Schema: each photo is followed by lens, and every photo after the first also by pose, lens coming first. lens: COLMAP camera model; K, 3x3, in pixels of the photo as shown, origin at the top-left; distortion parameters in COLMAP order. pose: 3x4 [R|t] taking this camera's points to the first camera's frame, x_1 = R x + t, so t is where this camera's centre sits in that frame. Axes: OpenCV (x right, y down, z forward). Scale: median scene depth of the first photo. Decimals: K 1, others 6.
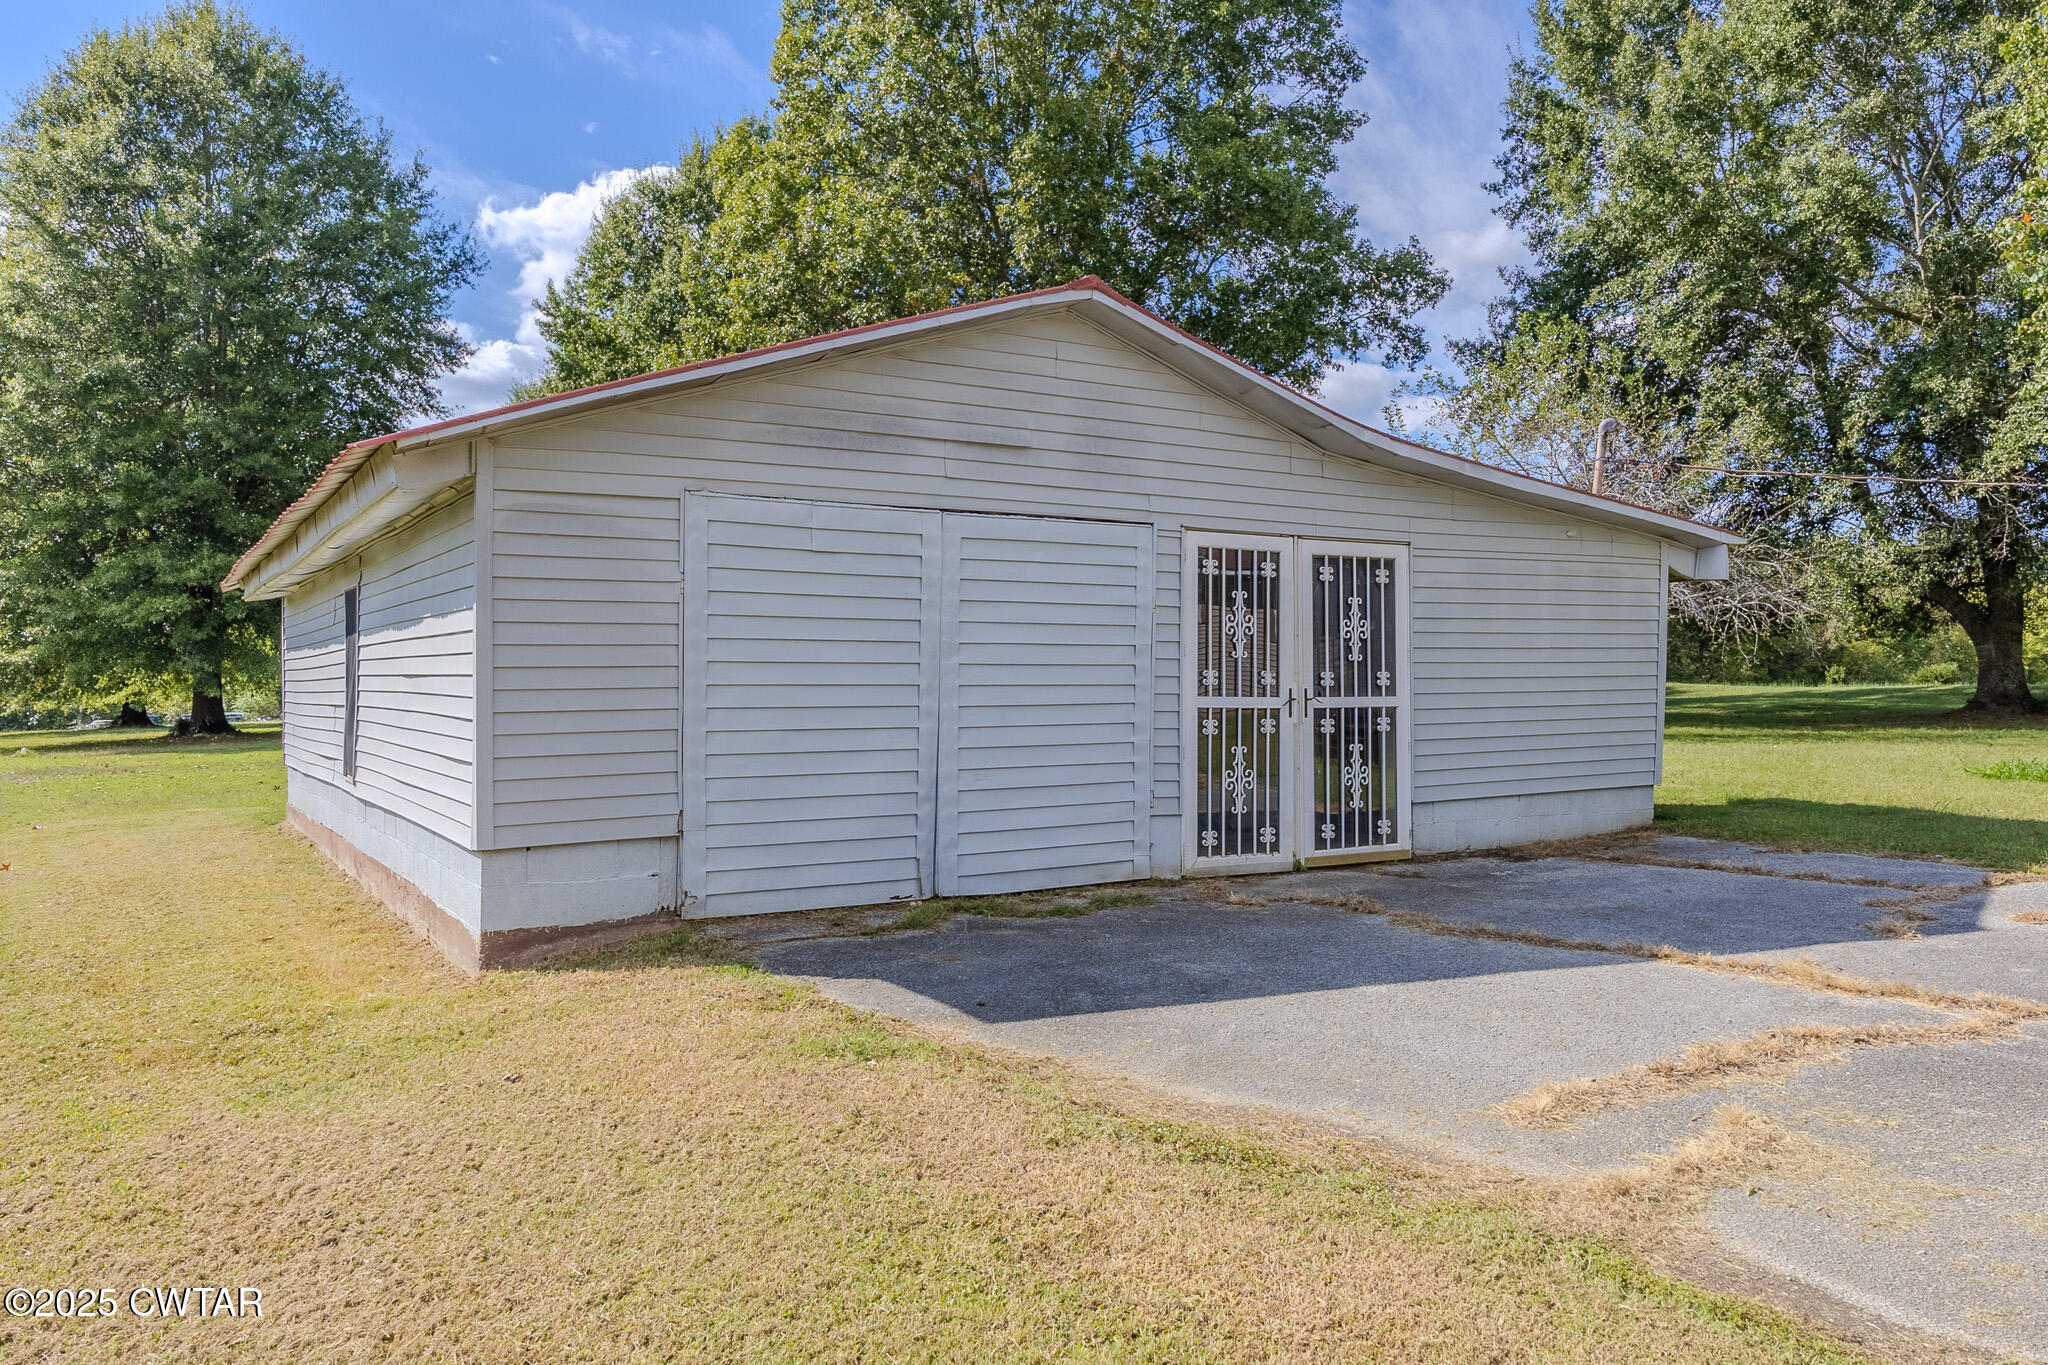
lens RADIAL K [[1500.9, 0, 1024.0], [0, 1500.9, 682.5], [0, 0, 1]] dist [-0.002210, -0.003128]
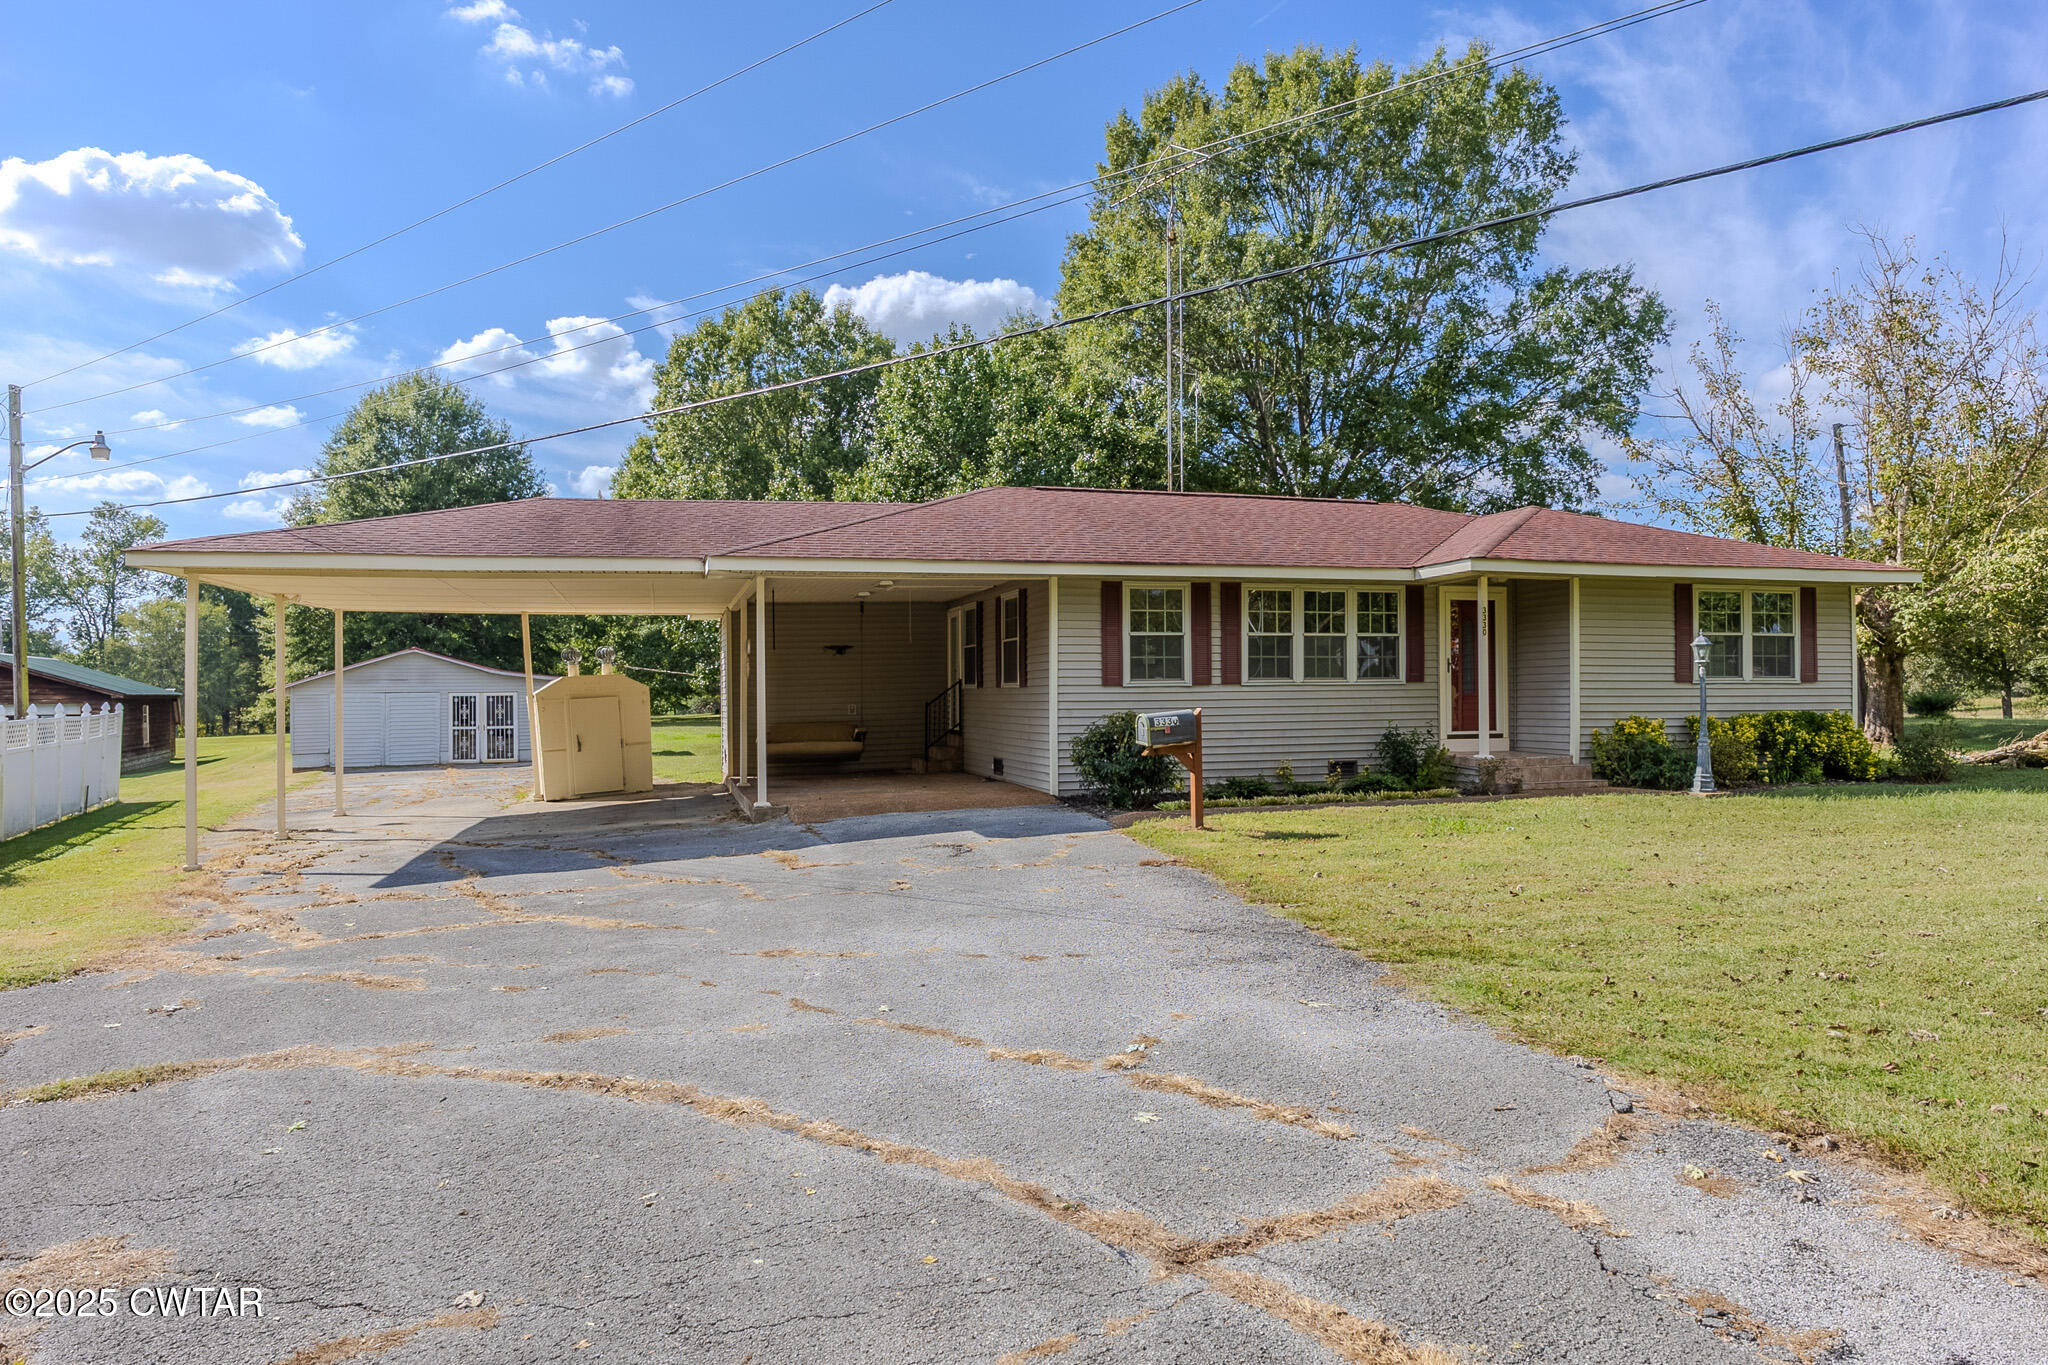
lens RADIAL K [[1281.2, 0, 1024.0], [0, 1281.2, 682.5], [0, 0, 1]] dist [-0.002555, -0.000805]
pose [[0.986631, -0.011278, -0.162578, 2.434827], [0.011245, 0.999936, -0.001124, -0.100741], [0.162580, -0.000719, 0.986695, -2.599983]]
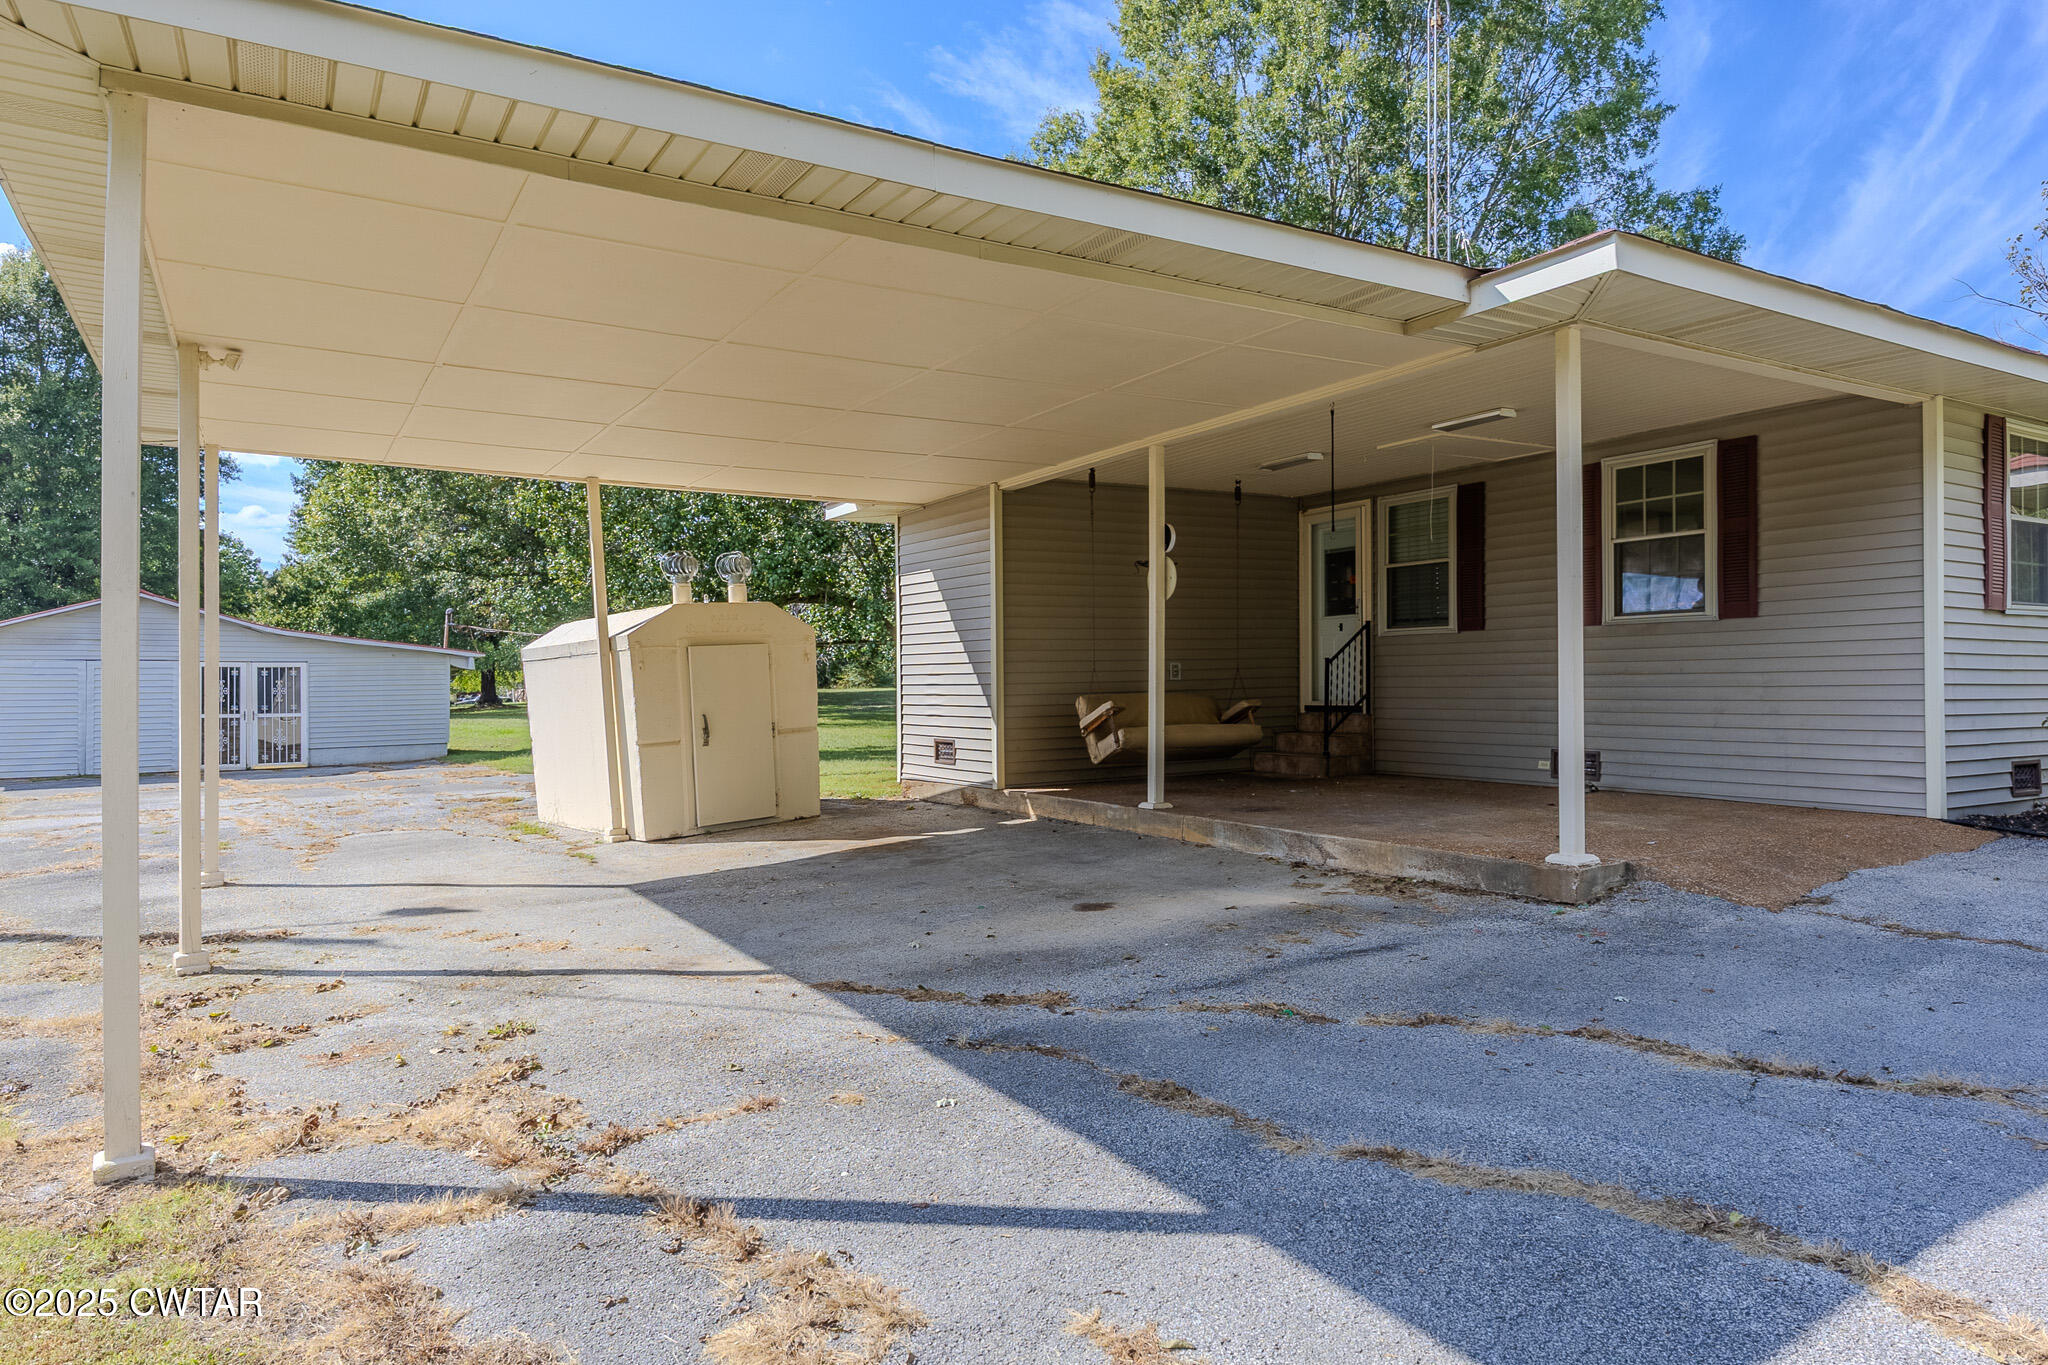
lens RADIAL K [[1281.2, 0, 1024.0], [0, 1281.2, 682.5], [0, 0, 1]] dist [-0.002555, -0.000805]
pose [[0.995523, -0.003043, 0.094471, 1.472302], [0.003190, 0.999994, -0.001403, -0.044381], [-0.094466, 0.001698, 0.995527, -1.716802]]
